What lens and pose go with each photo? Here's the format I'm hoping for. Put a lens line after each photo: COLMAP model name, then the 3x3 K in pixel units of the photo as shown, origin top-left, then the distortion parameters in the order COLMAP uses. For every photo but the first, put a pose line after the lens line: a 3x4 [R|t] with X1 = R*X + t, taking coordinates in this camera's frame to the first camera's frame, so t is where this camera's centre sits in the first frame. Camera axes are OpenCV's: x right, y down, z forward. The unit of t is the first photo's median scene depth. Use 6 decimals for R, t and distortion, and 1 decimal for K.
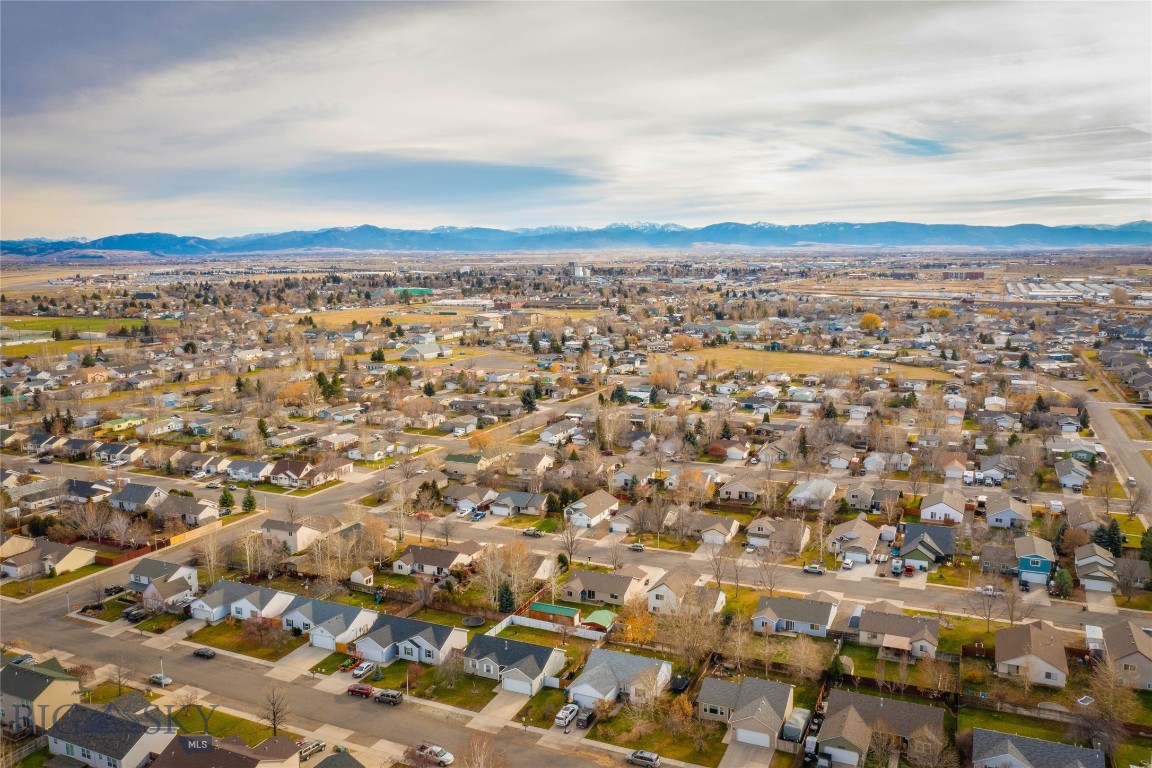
lens RADIAL K [[880.5, 0, 576.0], [0, 880.5, 384.0], [0, 0, 1]] dist [-0.020721, 0.005261]
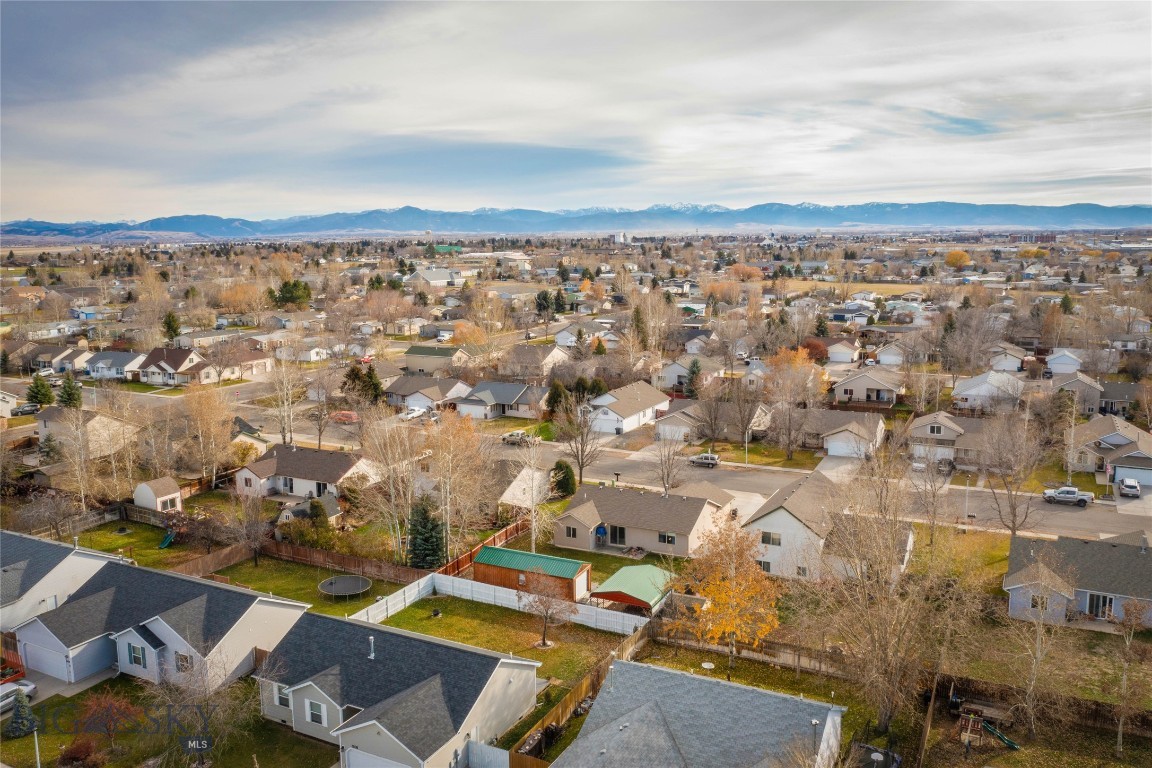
lens RADIAL K [[880.5, 0, 576.0], [0, 880.5, 384.0], [0, 0, 1]] dist [-0.020721, 0.005261]
pose [[0.998918, 0.004750, -0.046264, 0.015603], [-0.003840, 0.999798, 0.019731, 0.140892], [0.046349, -0.019532, 0.998734, 0.500621]]
